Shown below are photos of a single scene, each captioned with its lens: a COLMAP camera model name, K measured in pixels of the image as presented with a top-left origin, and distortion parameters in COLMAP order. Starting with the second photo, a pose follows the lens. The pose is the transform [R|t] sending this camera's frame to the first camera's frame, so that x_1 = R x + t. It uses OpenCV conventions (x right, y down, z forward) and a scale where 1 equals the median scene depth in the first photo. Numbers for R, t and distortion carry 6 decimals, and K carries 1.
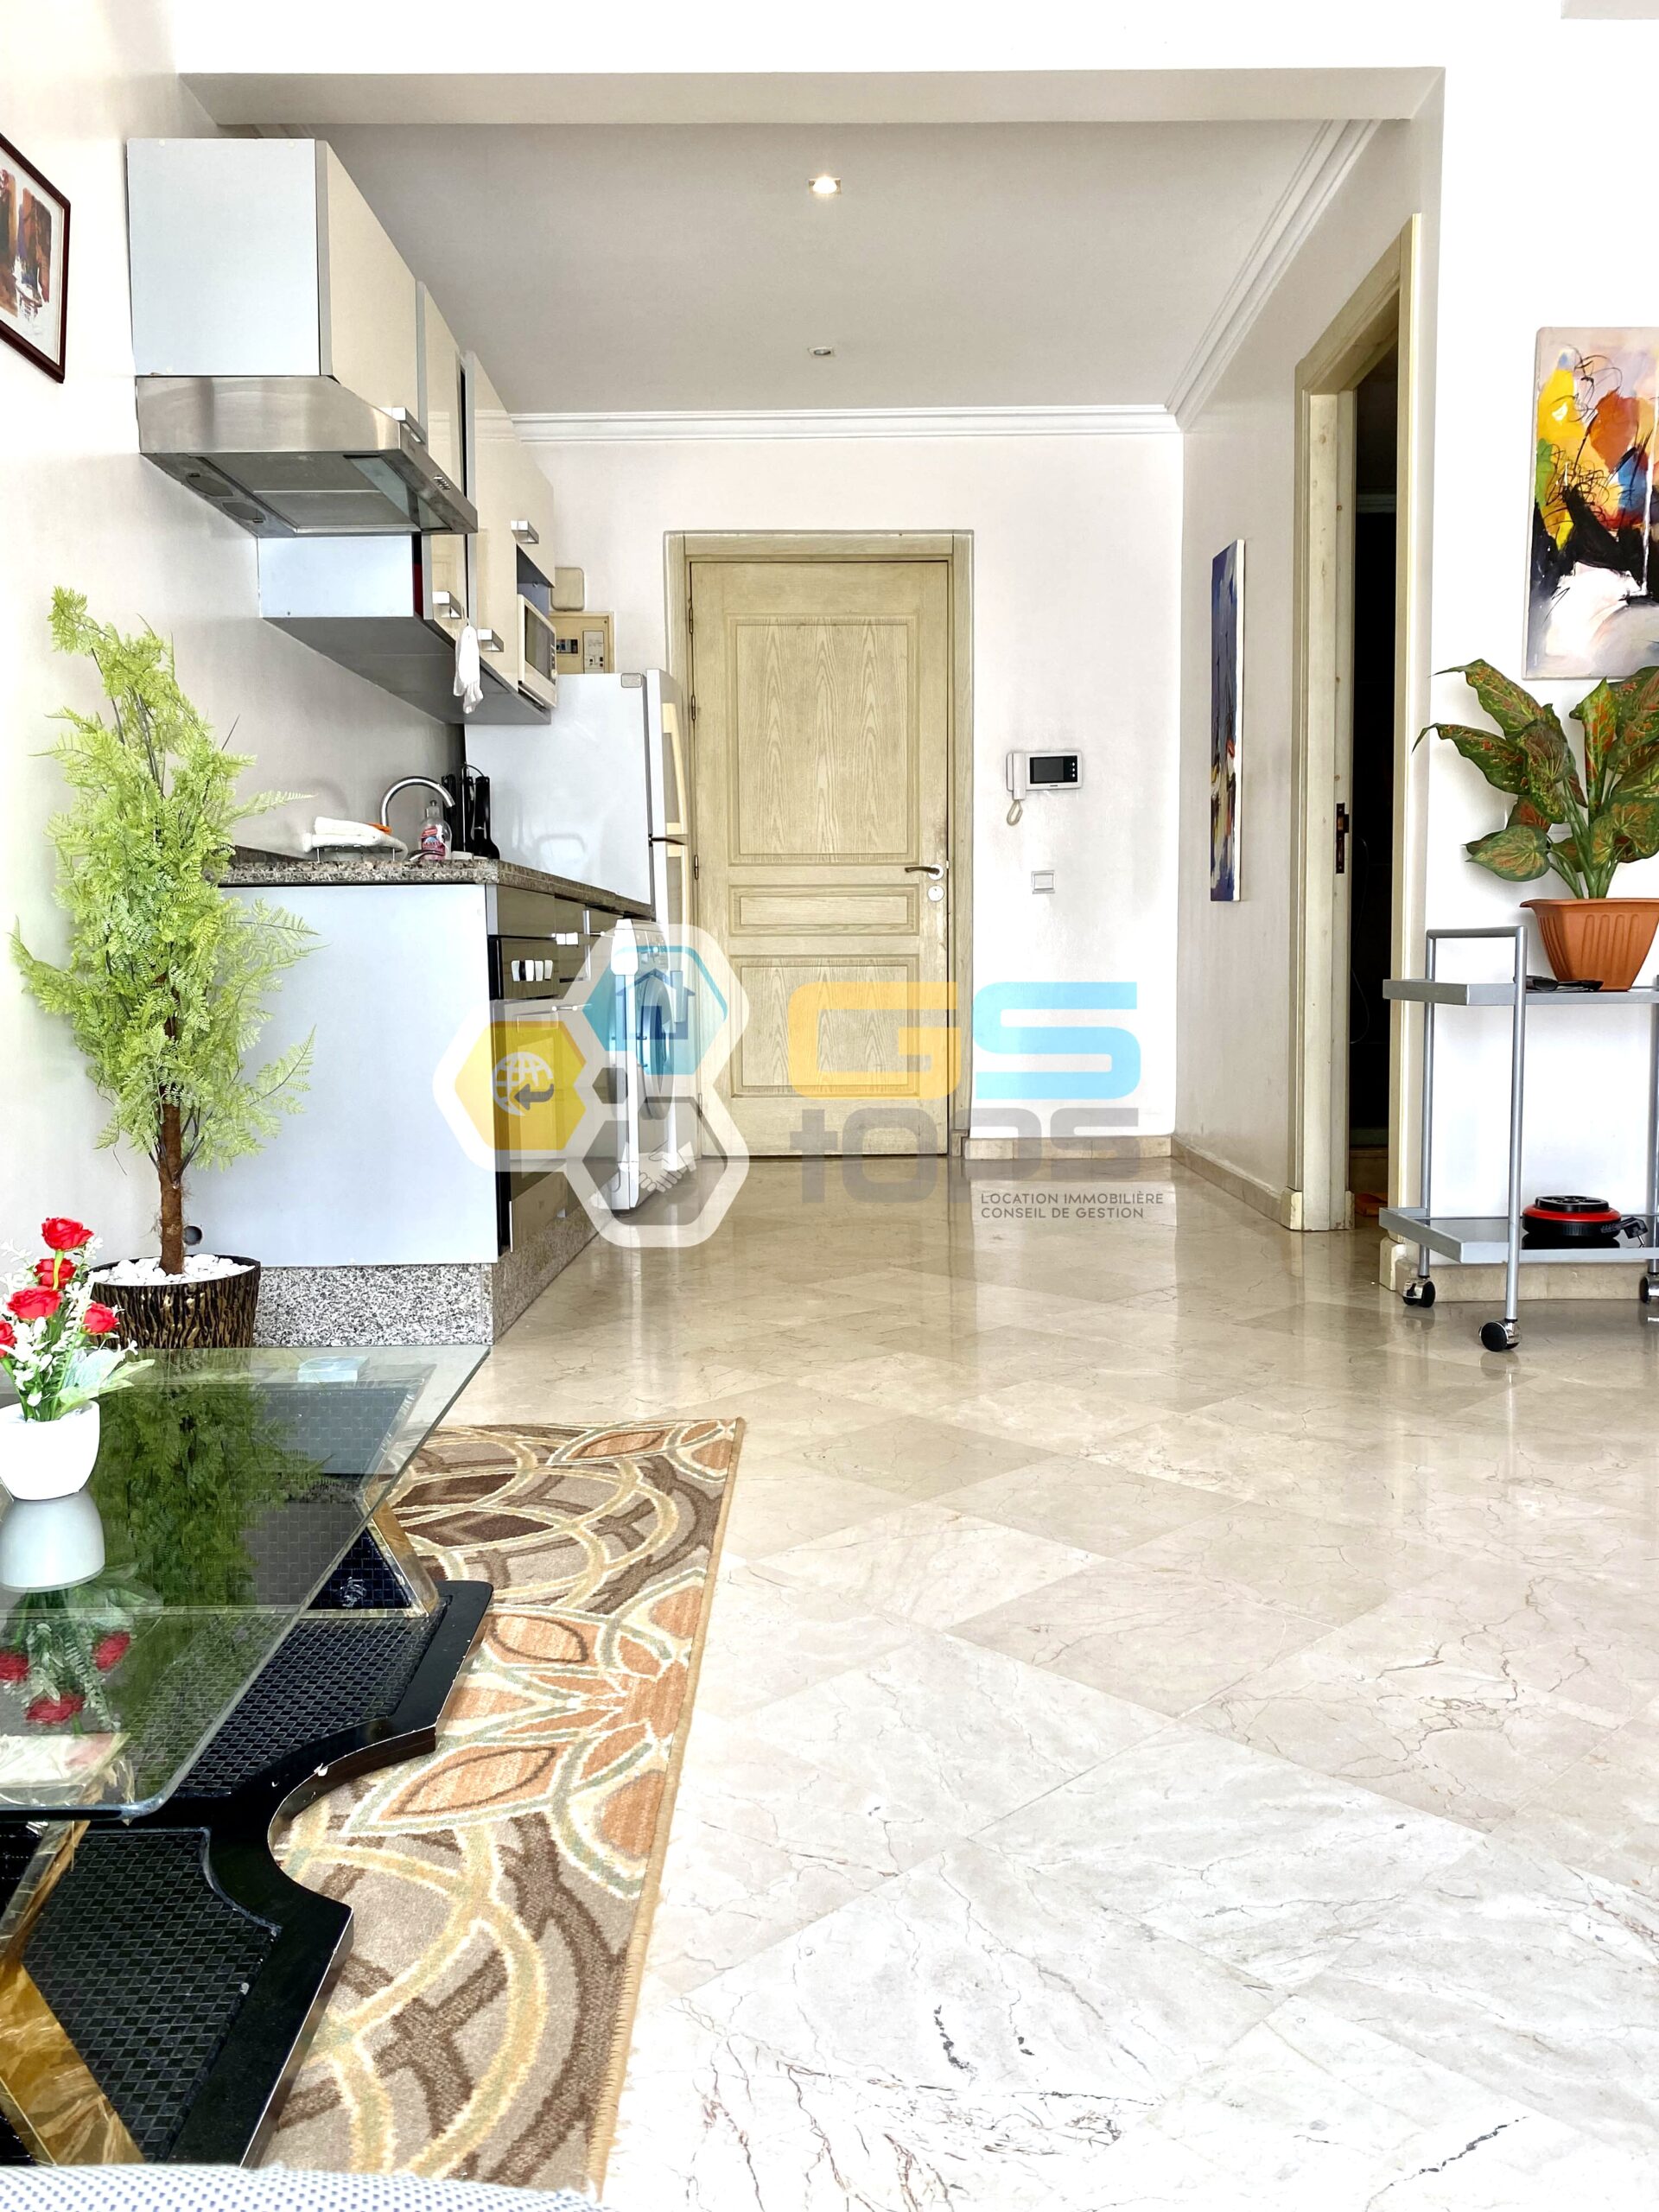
lens RADIAL K [[1689.3, 0, 826.2], [0, 1689.3, 1098.2], [0, 0, 1]] dist [0.021537, -0.027709]
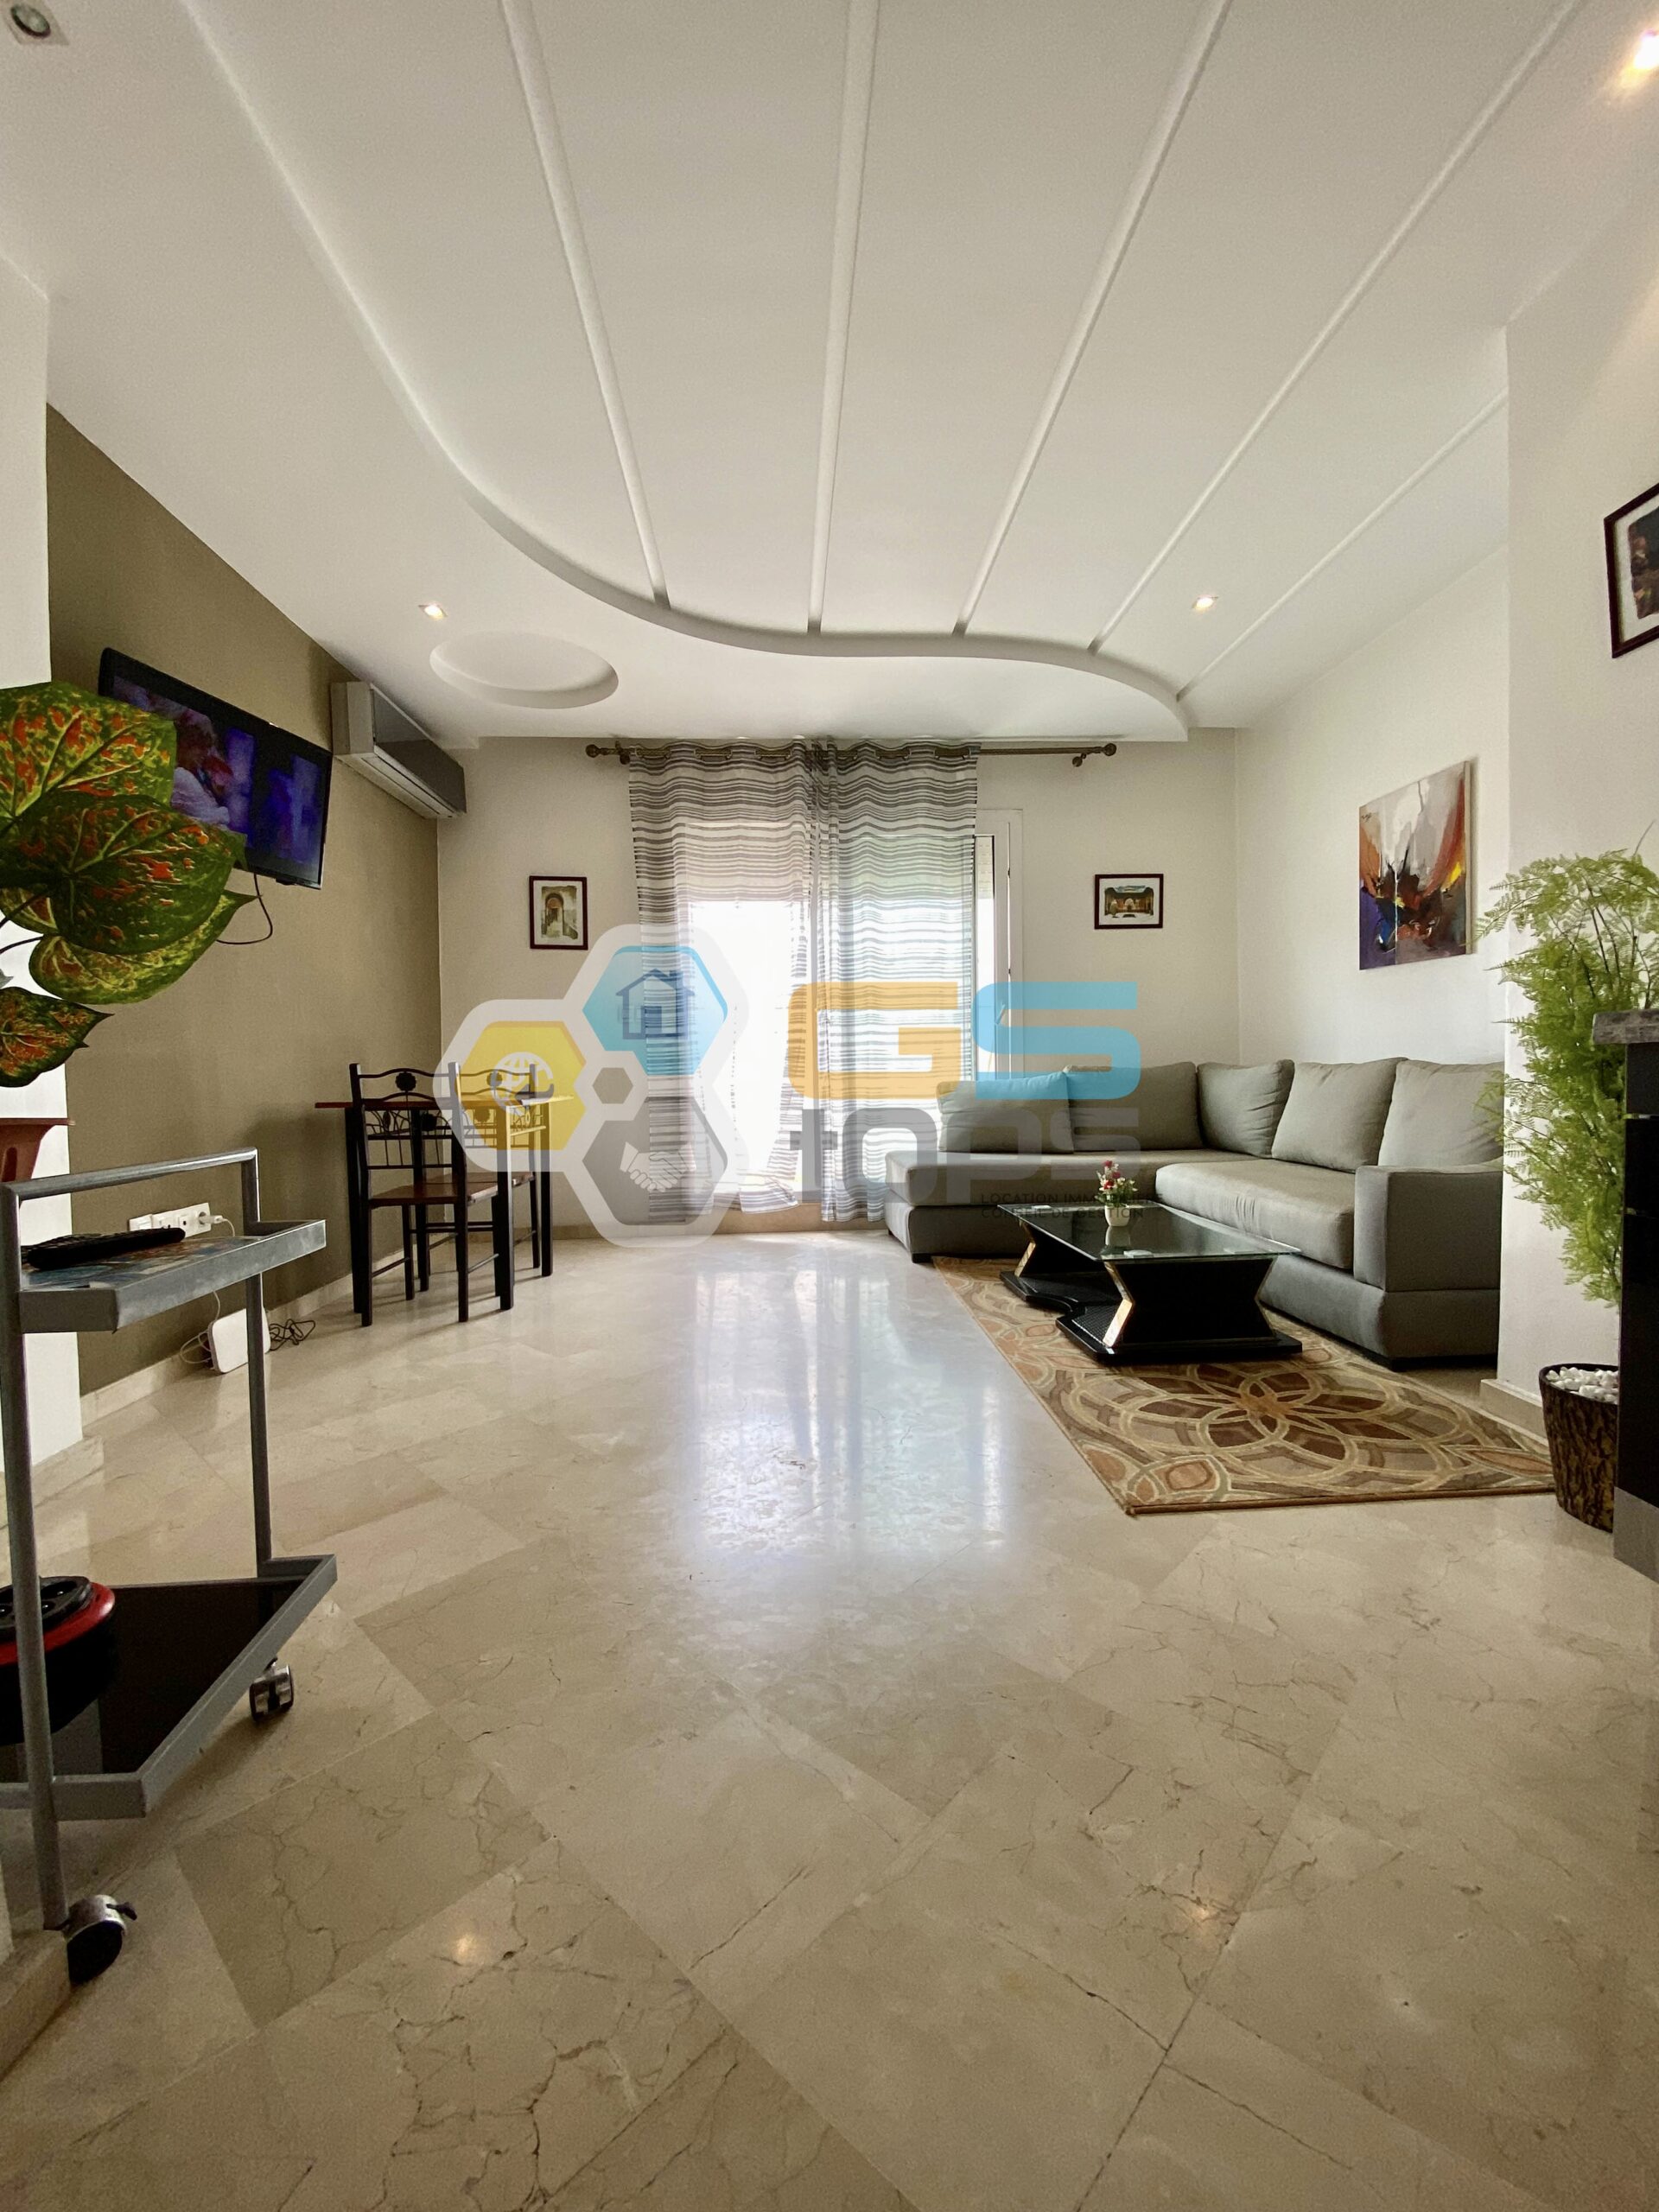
lens RADIAL K [[894.0, 0, 819.3], [0, 894.0, 1101.5], [0, 0, 1]] dist [0.016024, -0.017545]
pose [[-0.998453, 0.032931, -0.044803, 0.193234], [0.027400, 0.992529, 0.118896, -0.185670], [0.048384, 0.117484, -0.991895, 1.607202]]
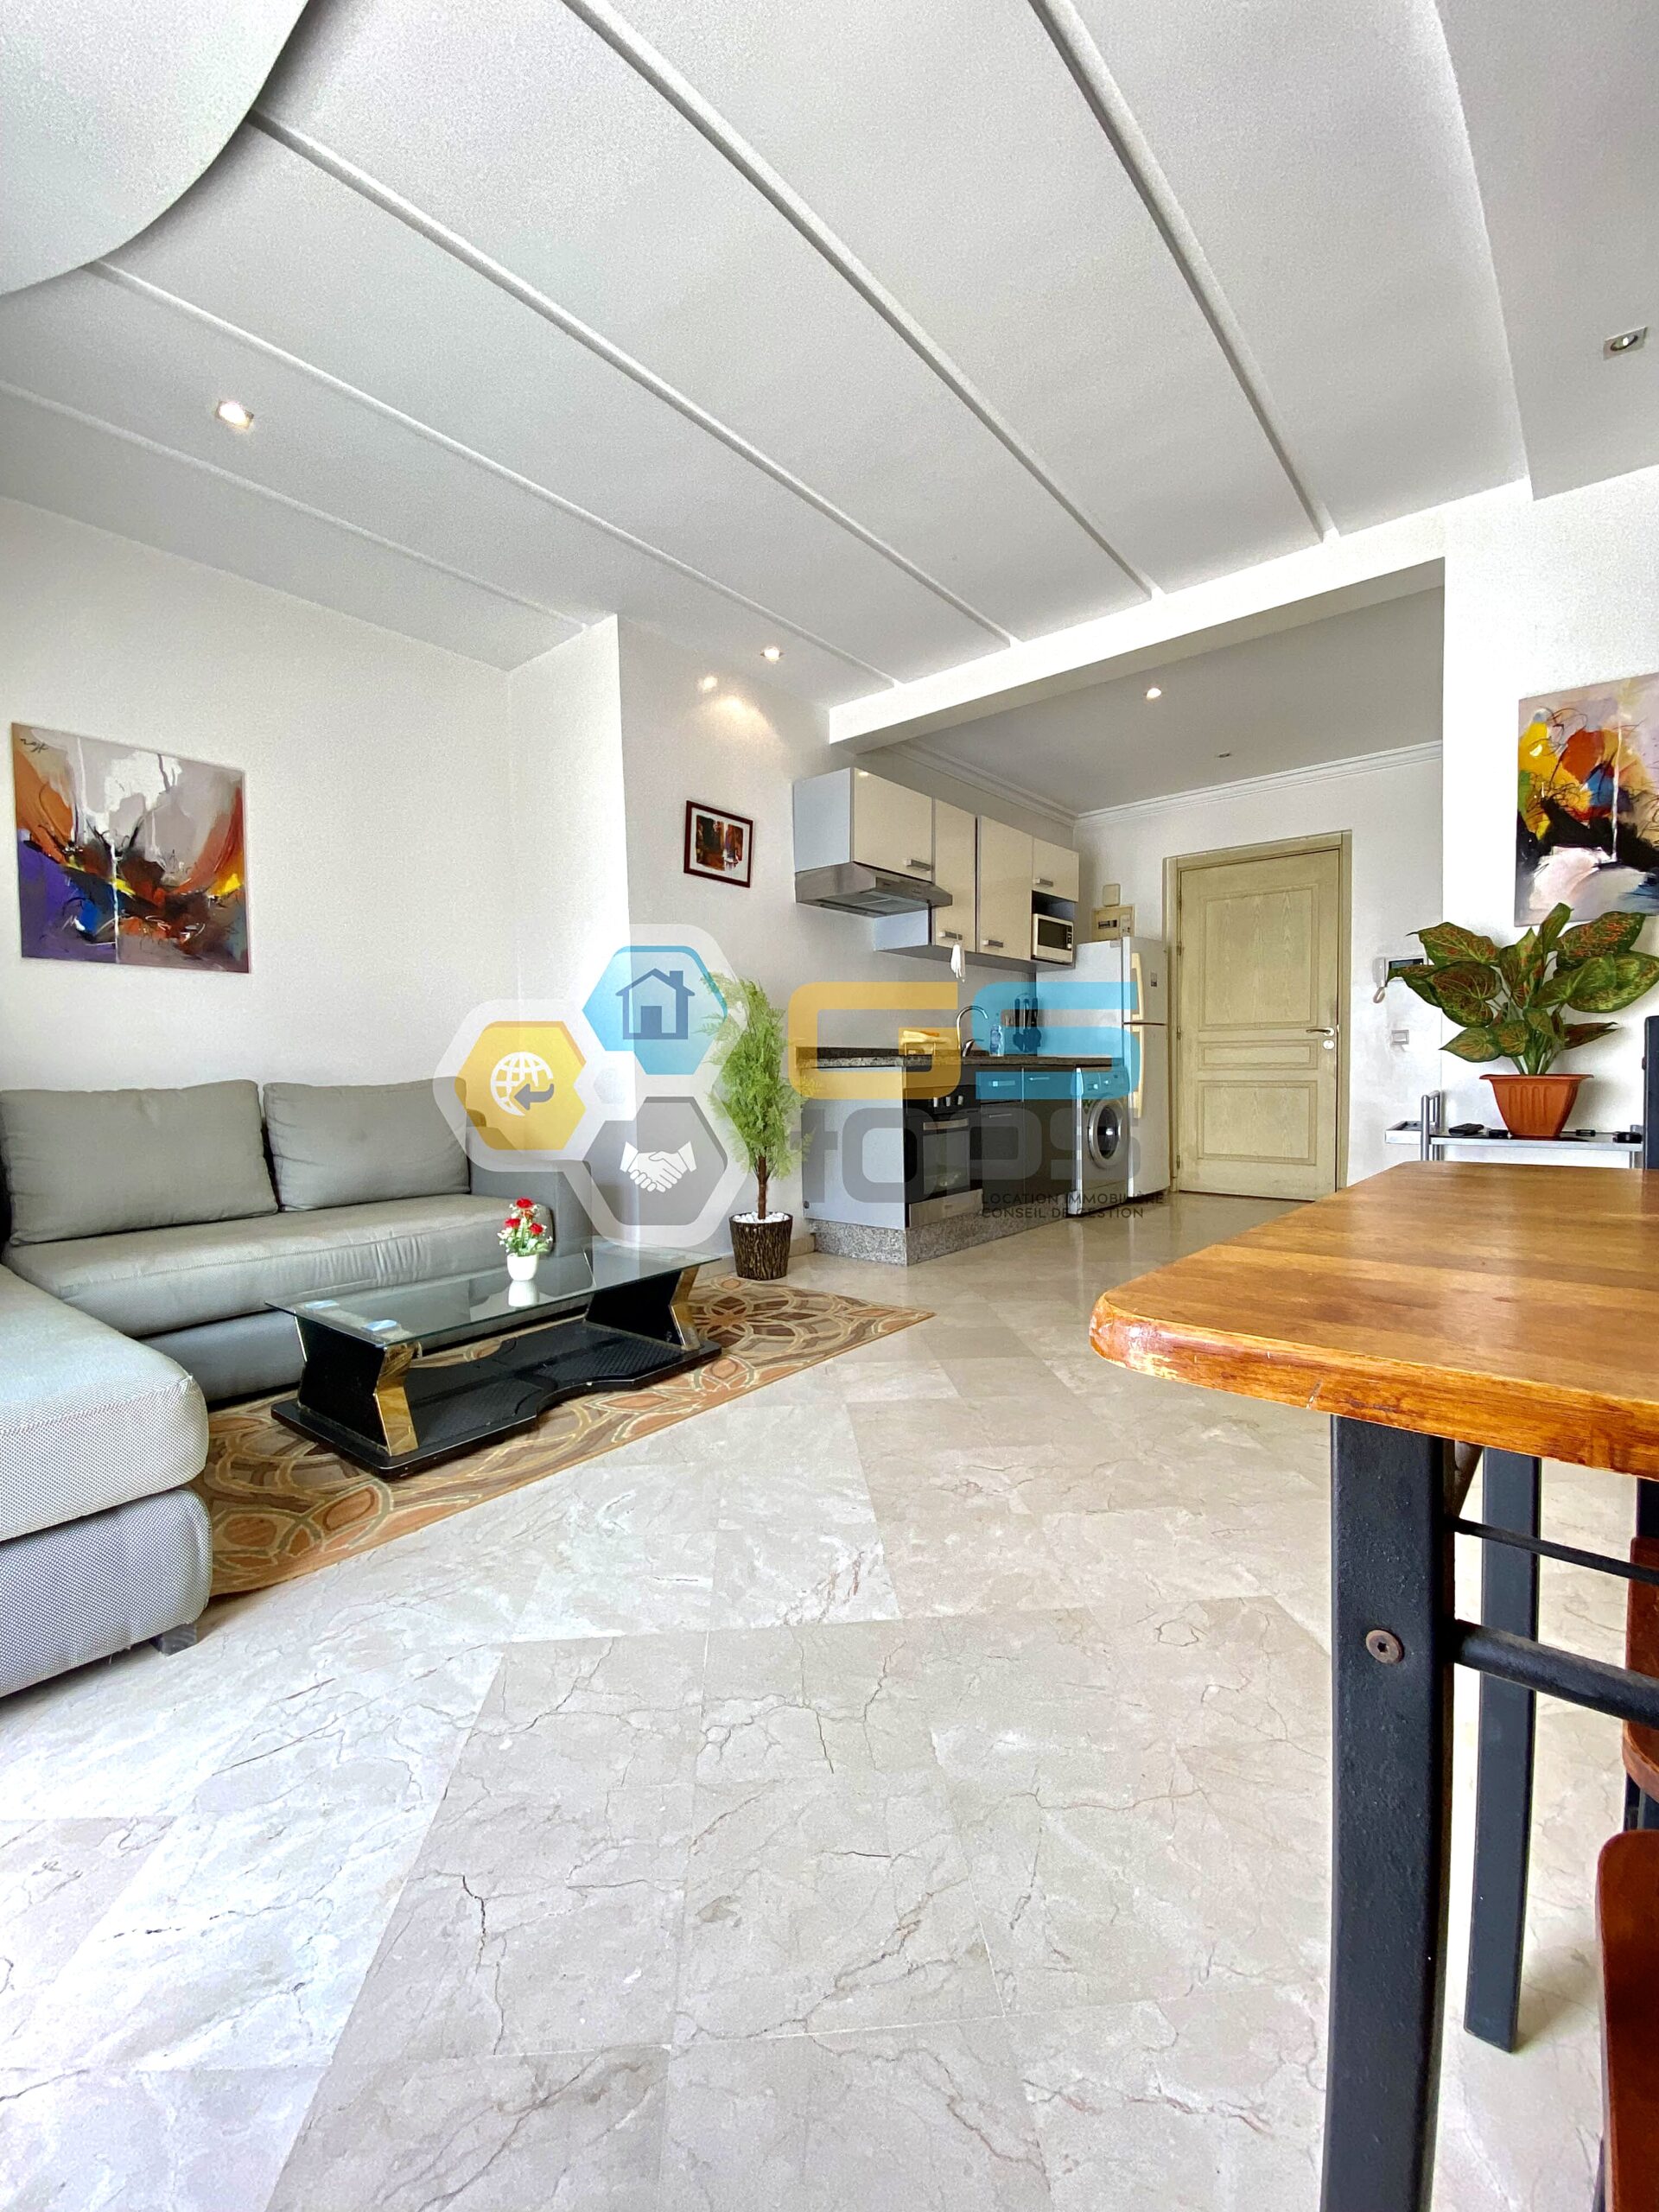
lens RADIAL K [[894.0, 0, 822.8], [0, 894.0, 1098.8], [0, 0, 1]] dist [0.016024, -0.017545]
pose [[0.766419, 0.023307, -0.641918, 0.590034], [-0.046634, 0.998723, -0.019417, -0.062537], [0.640646, 0.044817, 0.766527, -0.007793]]
